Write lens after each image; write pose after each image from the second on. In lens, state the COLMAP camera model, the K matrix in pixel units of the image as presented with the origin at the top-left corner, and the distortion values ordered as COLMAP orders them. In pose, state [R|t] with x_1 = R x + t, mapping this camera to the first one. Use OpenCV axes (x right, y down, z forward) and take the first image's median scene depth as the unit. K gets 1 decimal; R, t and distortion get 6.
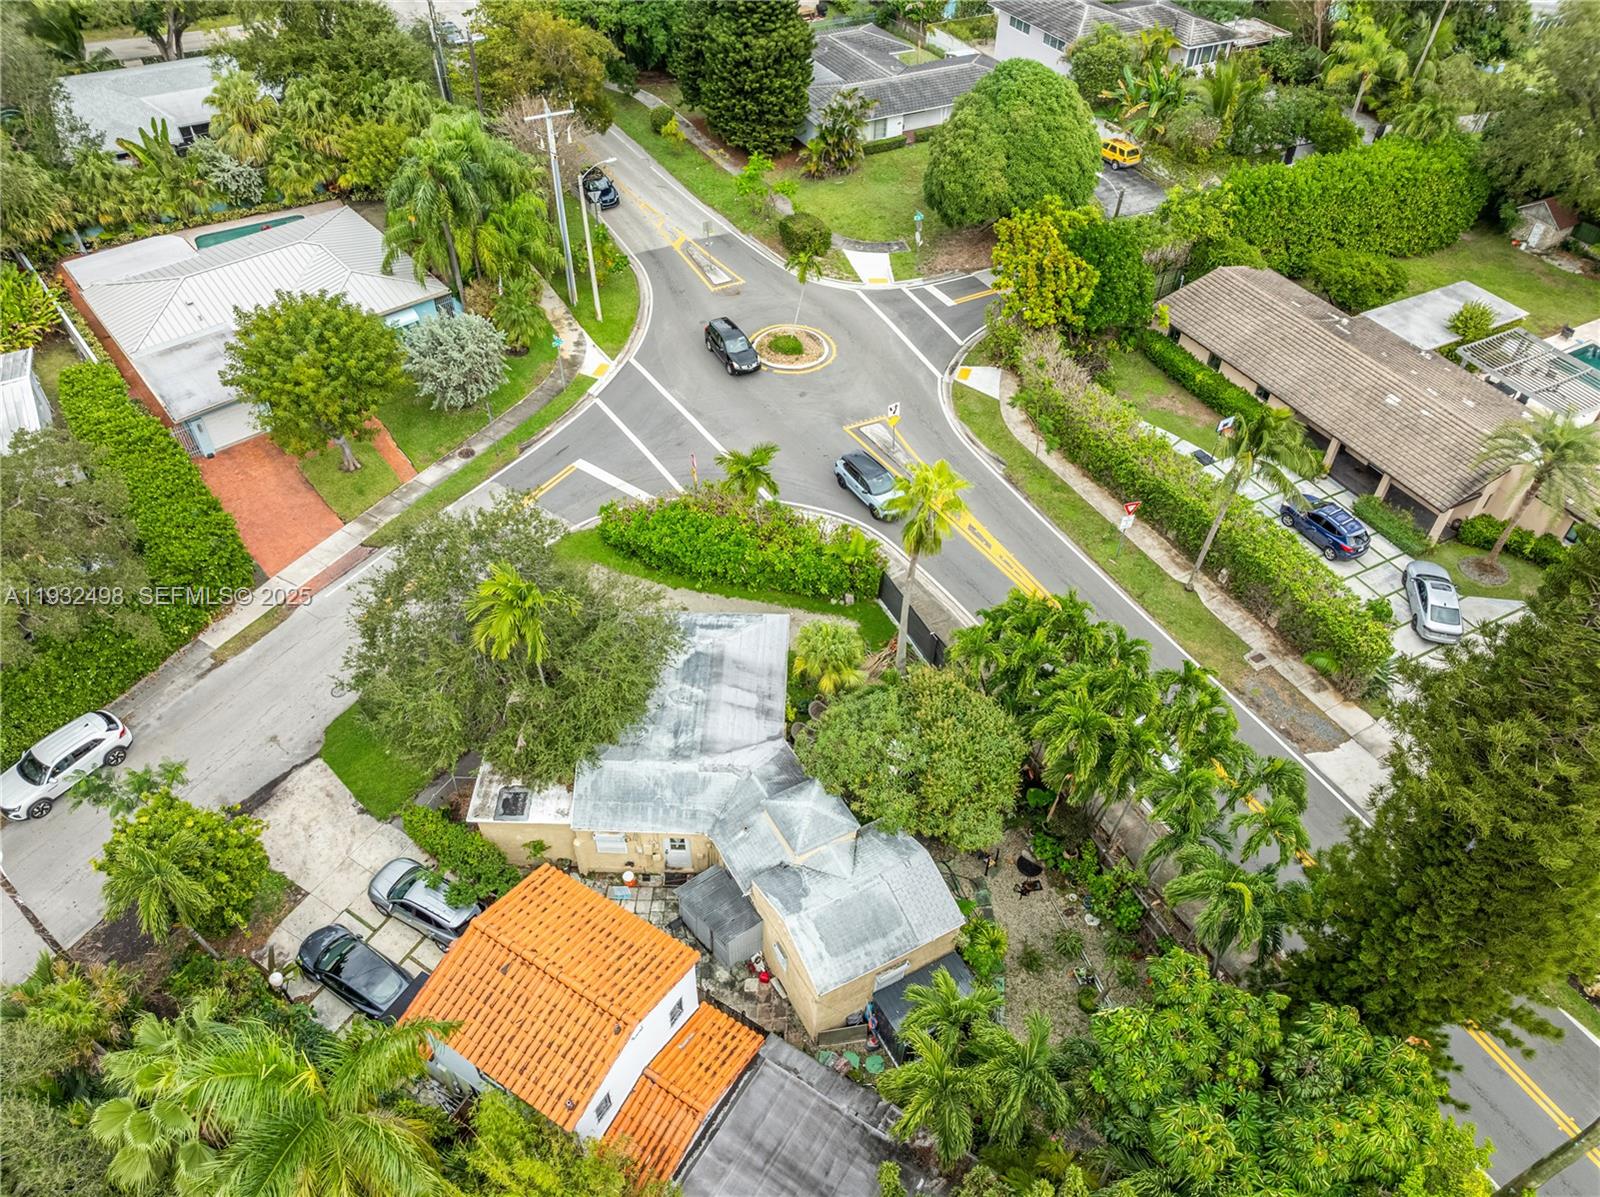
lens RADIAL K [[1130.5, 0, 798.6], [0, 1130.5, 600.8], [0, 0, 1]] dist [-0.039508, 0.008015]
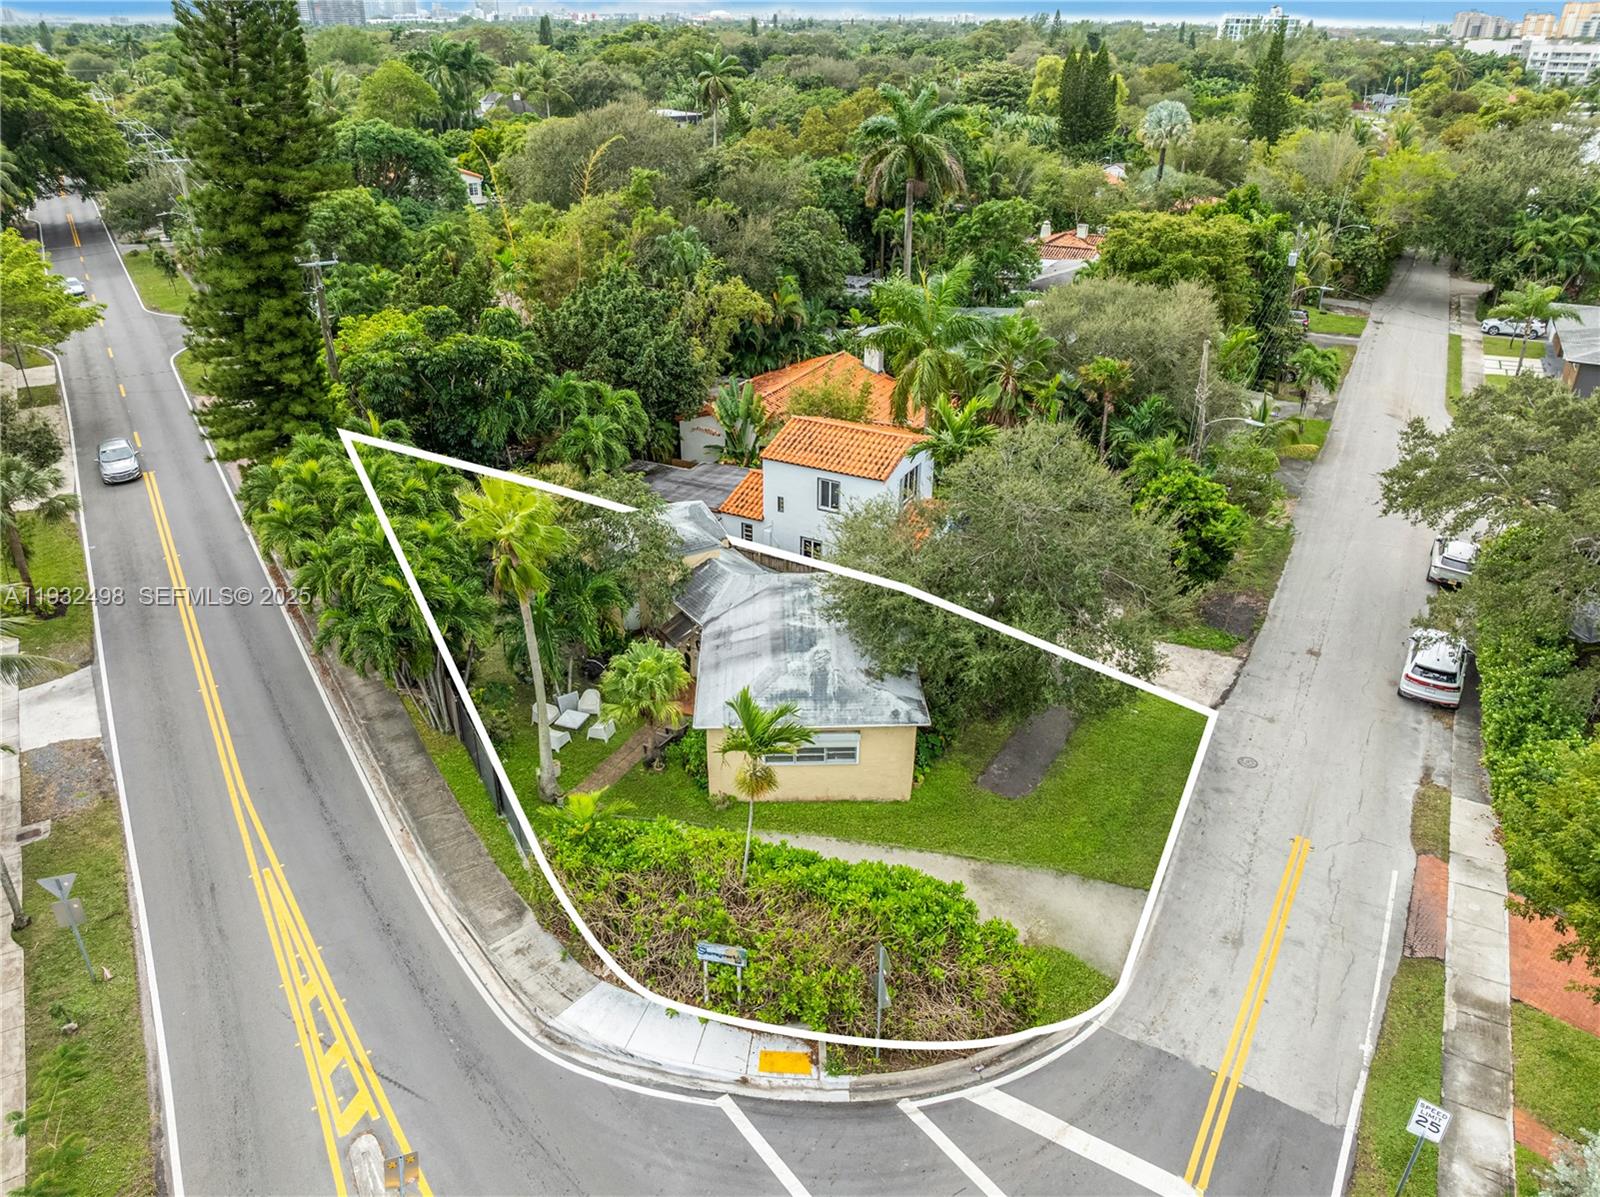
lens RADIAL K [[1132.1, 0, 798.4], [0, 1132.1, 600.7], [0, 0, 1]] dist [-0.049436, 0.024162]
pose [[-0.997954, 0.004515, -0.063771, -0.019619], [-0.059203, 0.311180, 0.948505, -0.461212], [0.024127, 0.950340, -0.310276, 0.733068]]
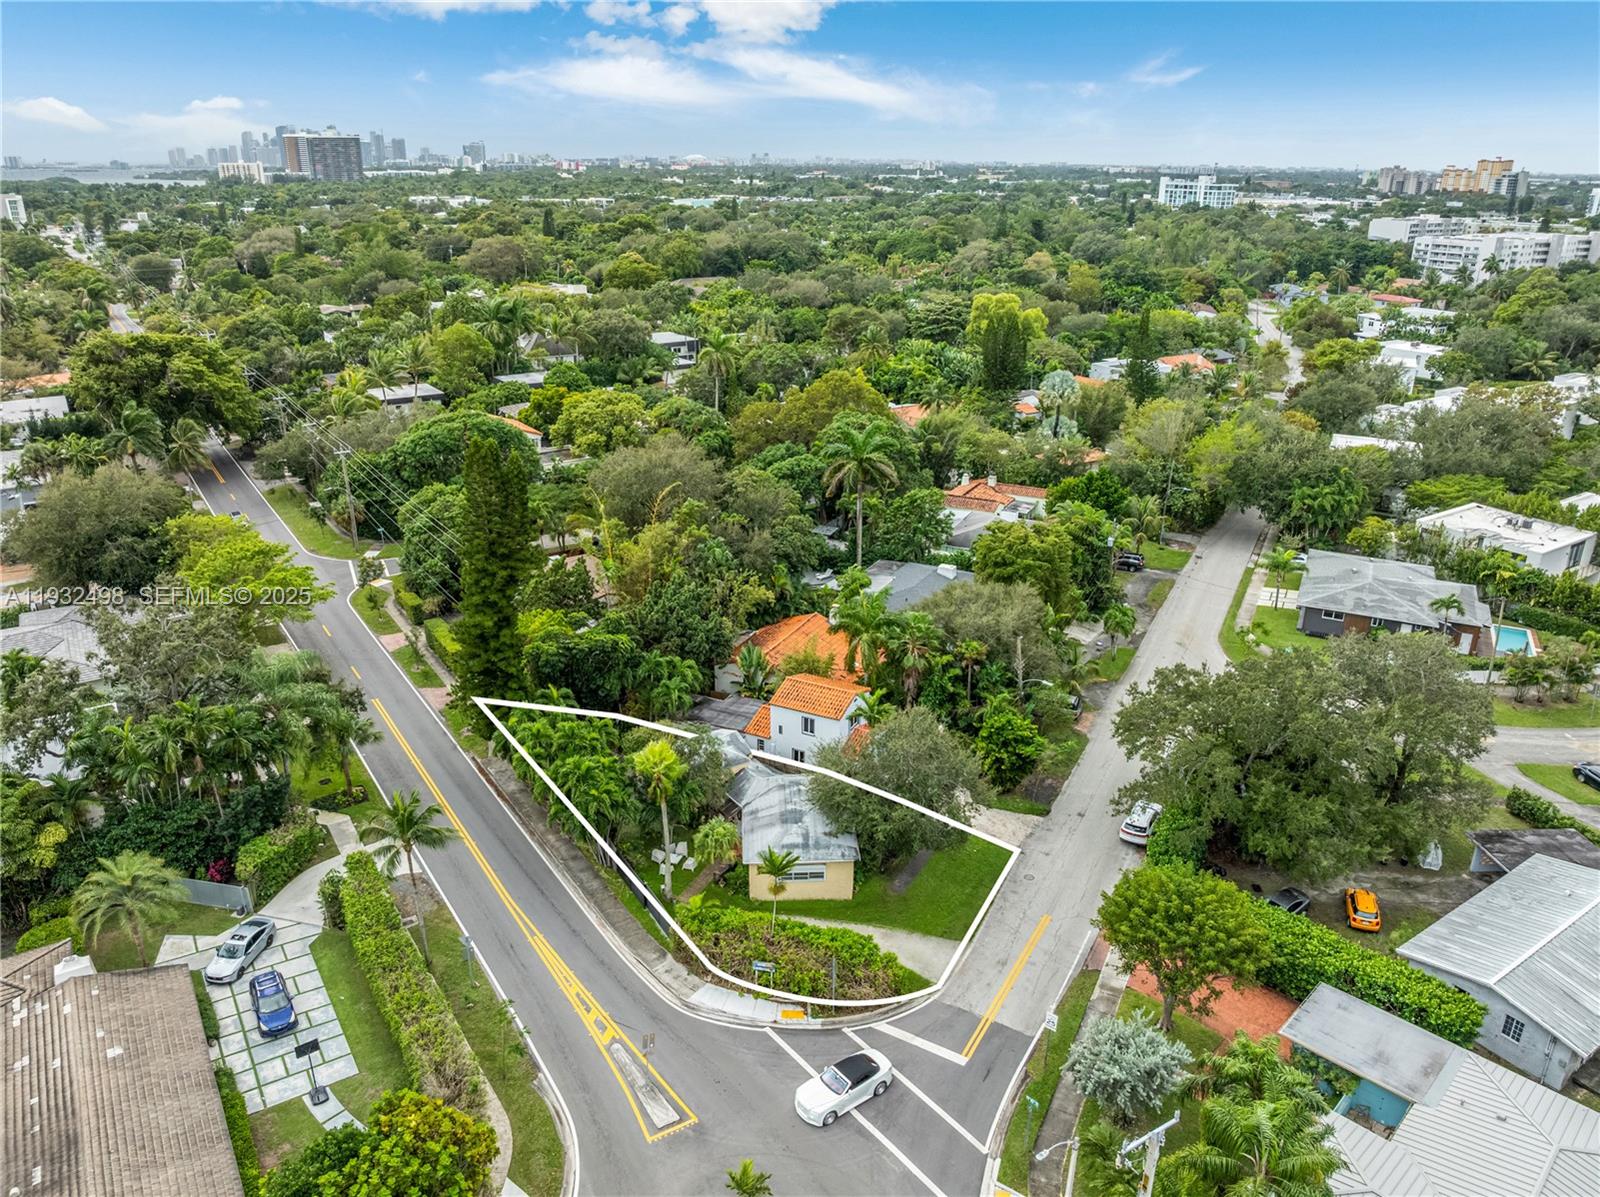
lens RADIAL K [[1130.5, 0, 798.6], [0, 1130.5, 600.8], [0, 0, 1]] dist [-0.039508, 0.008015]
pose [[-0.996376, 0.005675, -0.084867, 0.027551], [-0.075103, 0.409675, 0.909135, -0.958143], [0.039927, 0.912214, -0.407764, 0.824559]]
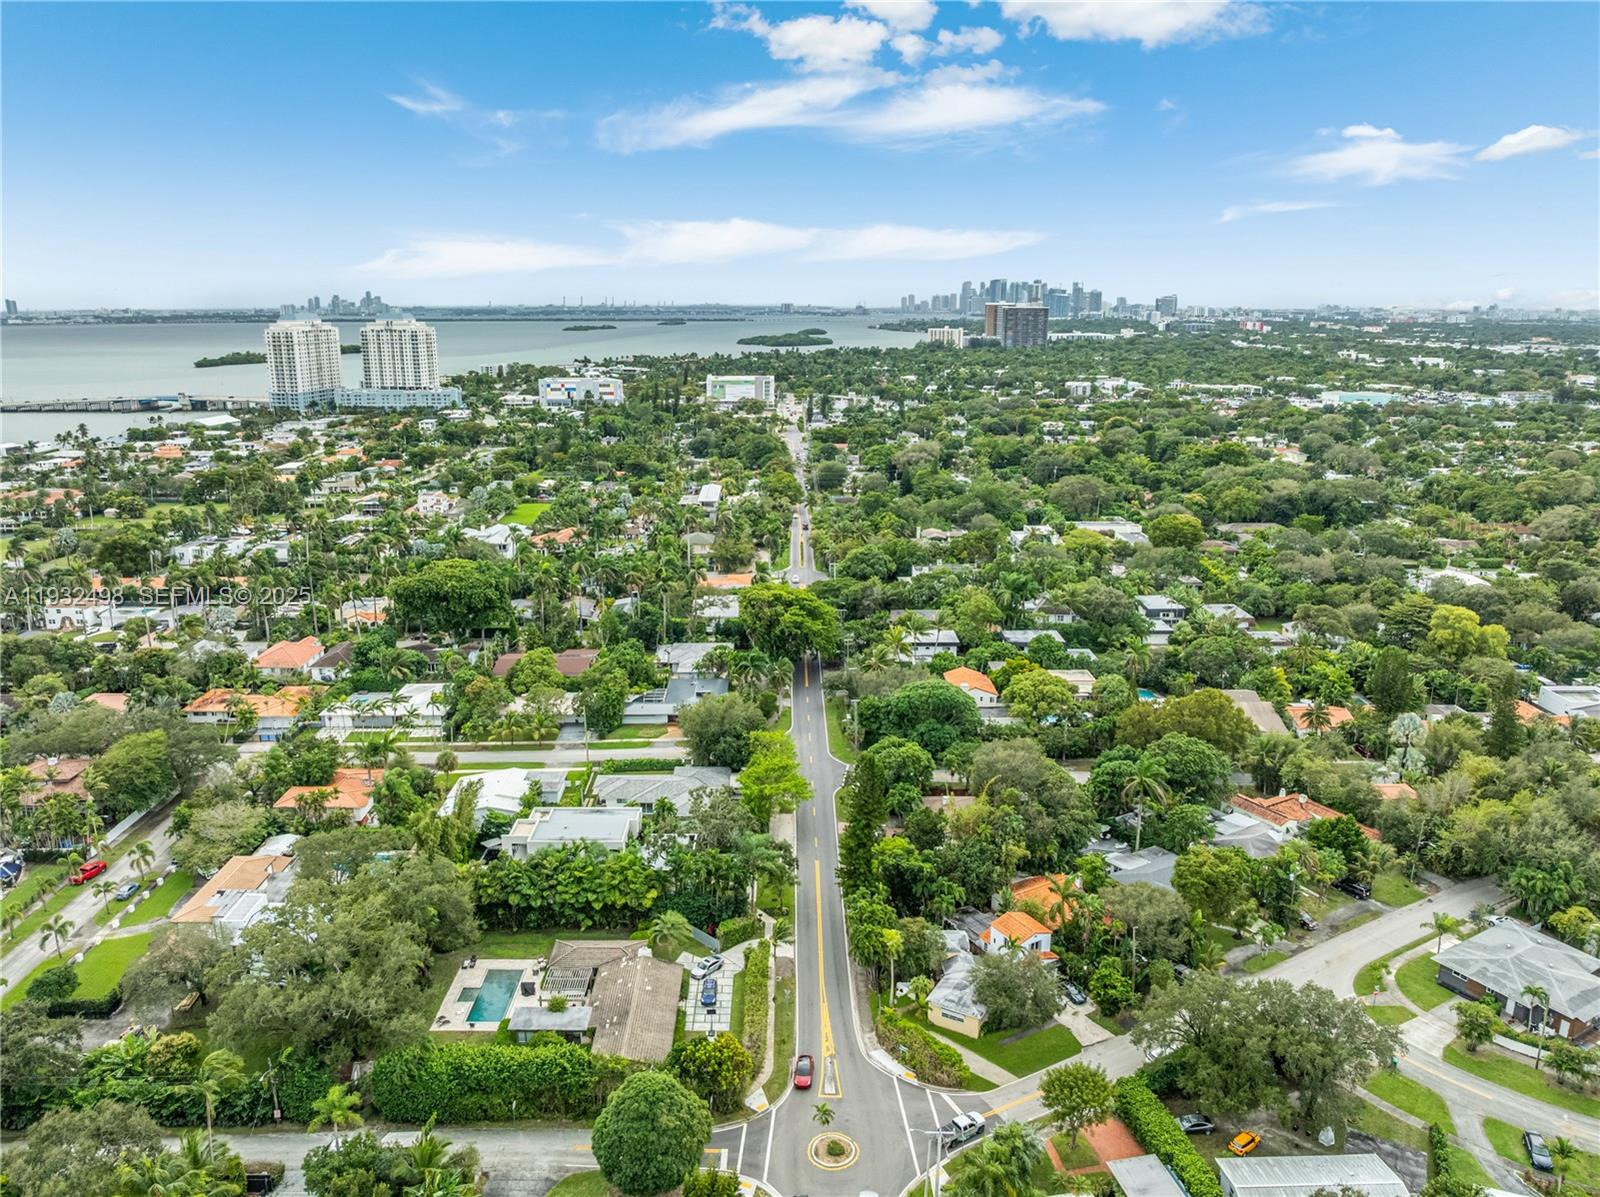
lens RADIAL K [[1132.1, 0, 798.4], [0, 1132.1, 600.7], [0, 0, 1]] dist [-0.049436, 0.024162]
pose [[-0.880730, -0.143353, 0.451403, -0.578147], [0.316419, 0.531085, 0.786020, -1.910439], [-0.352411, 0.835104, -0.422383, 0.947992]]
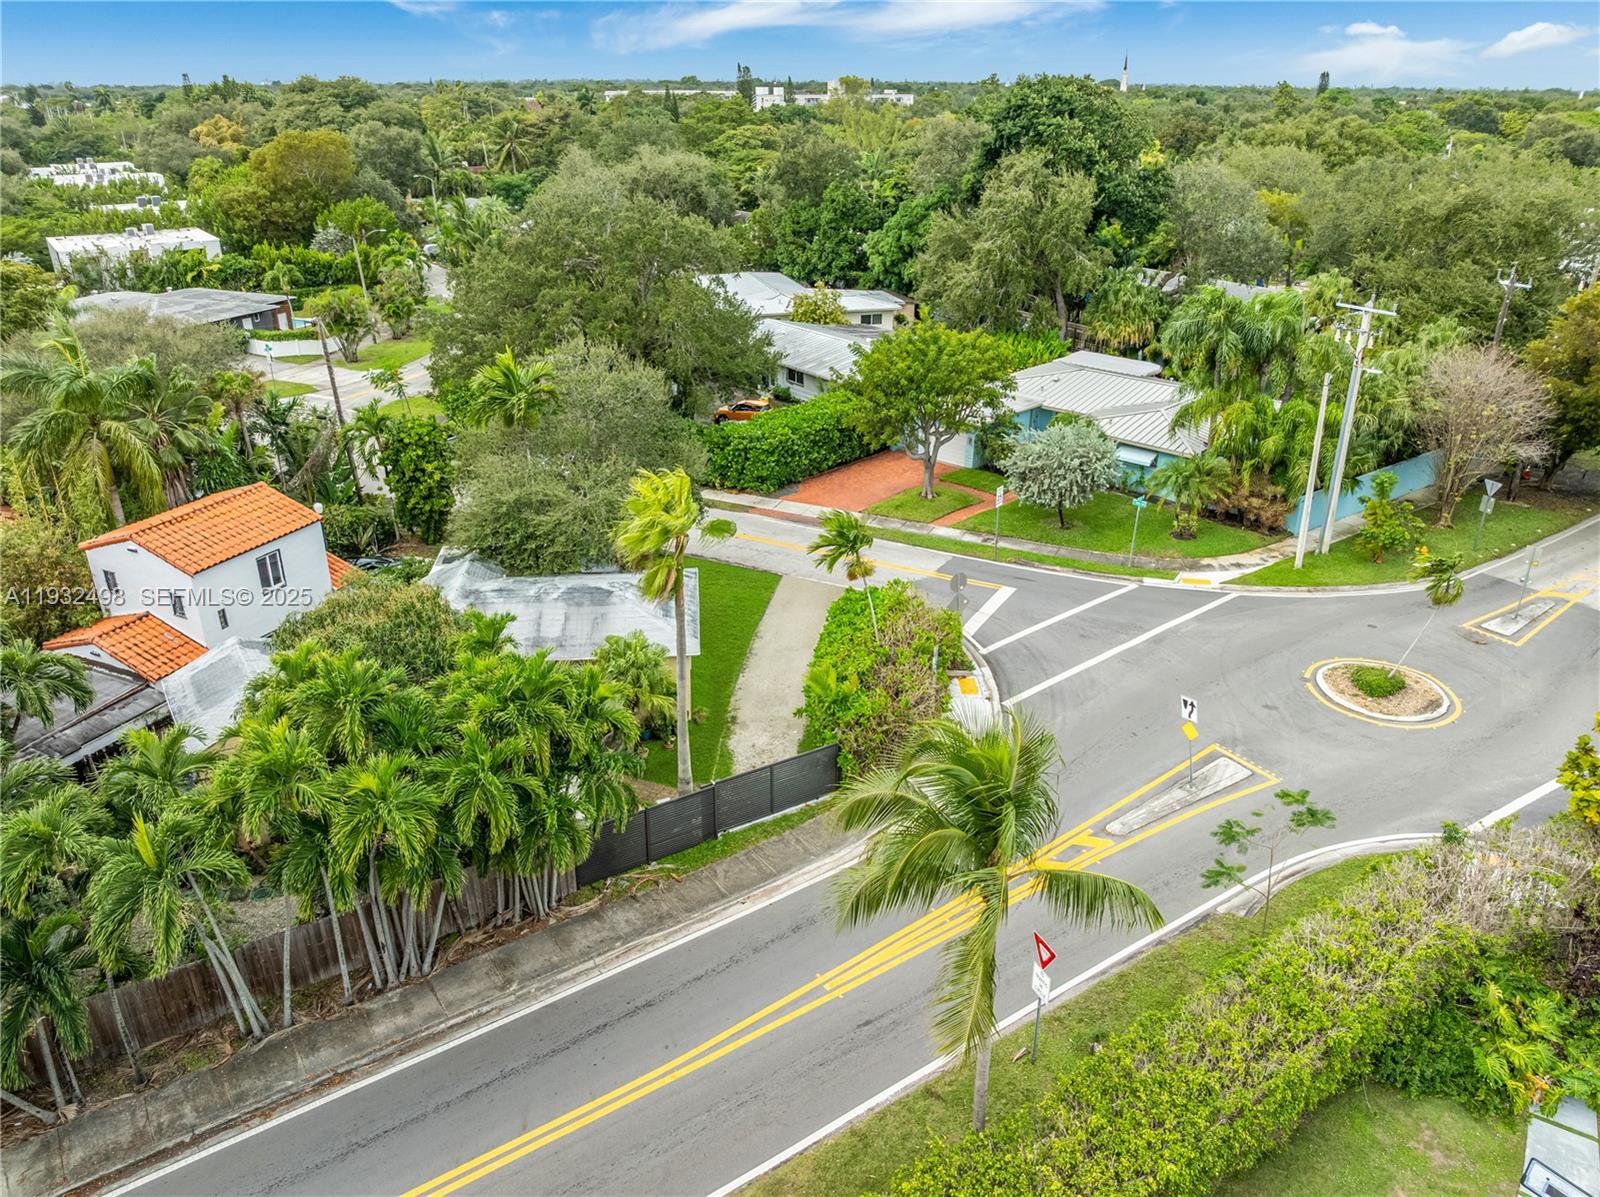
lens RADIAL K [[1138.8, 0, 797.7], [0, 1138.8, 592.4], [0, 0, 1]] dist [-0.034002, -0.004287]
pose [[0.116182, 0.390959, -0.913046, 0.463531], [-0.695390, 0.688391, 0.206278, -0.150121], [0.709179, 0.610957, 0.351848, 0.467393]]
